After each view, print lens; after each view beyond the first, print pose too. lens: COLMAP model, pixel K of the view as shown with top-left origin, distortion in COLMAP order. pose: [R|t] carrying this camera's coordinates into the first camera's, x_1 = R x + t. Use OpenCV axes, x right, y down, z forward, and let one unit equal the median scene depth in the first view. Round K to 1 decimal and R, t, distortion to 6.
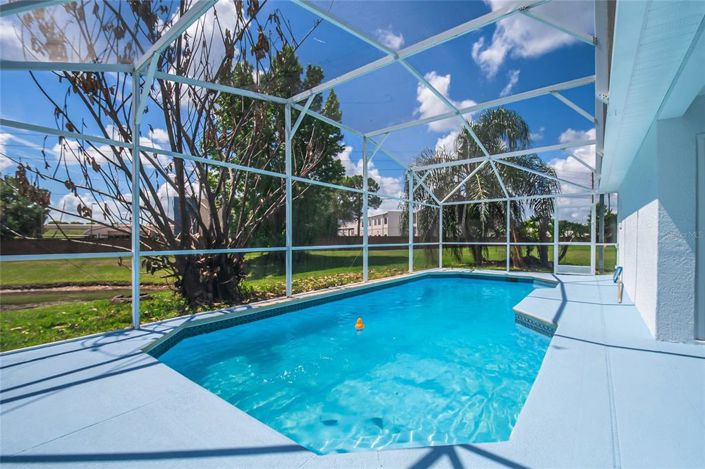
lens RADIAL K [[311.3, 0, 356.4], [0, 311.3, 239.2], [0, 0, 1]] dist [-0.002902, -0.002887]
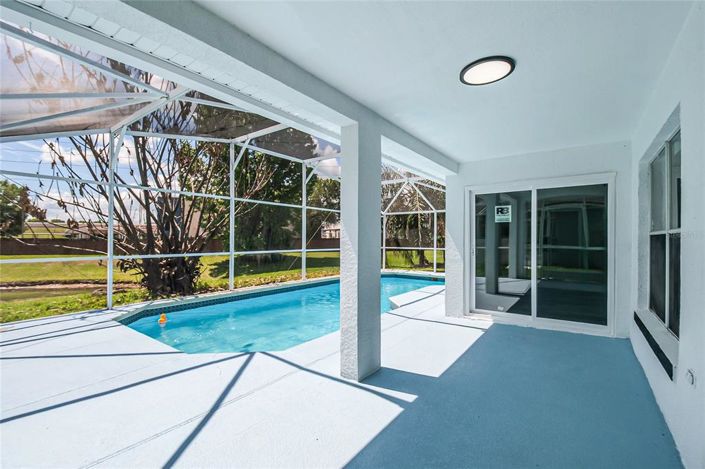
lens RADIAL K [[311.3, 0, 352.7], [0, 311.3, 240.0], [0, 0, 1]] dist [-0.002902, -0.002887]
pose [[0.999553, 0.009472, 0.028359, 0.263537], [-0.009463, 0.999955, -0.000458, -0.032157], [-0.028362, 0.000190, 0.999598, -0.335548]]
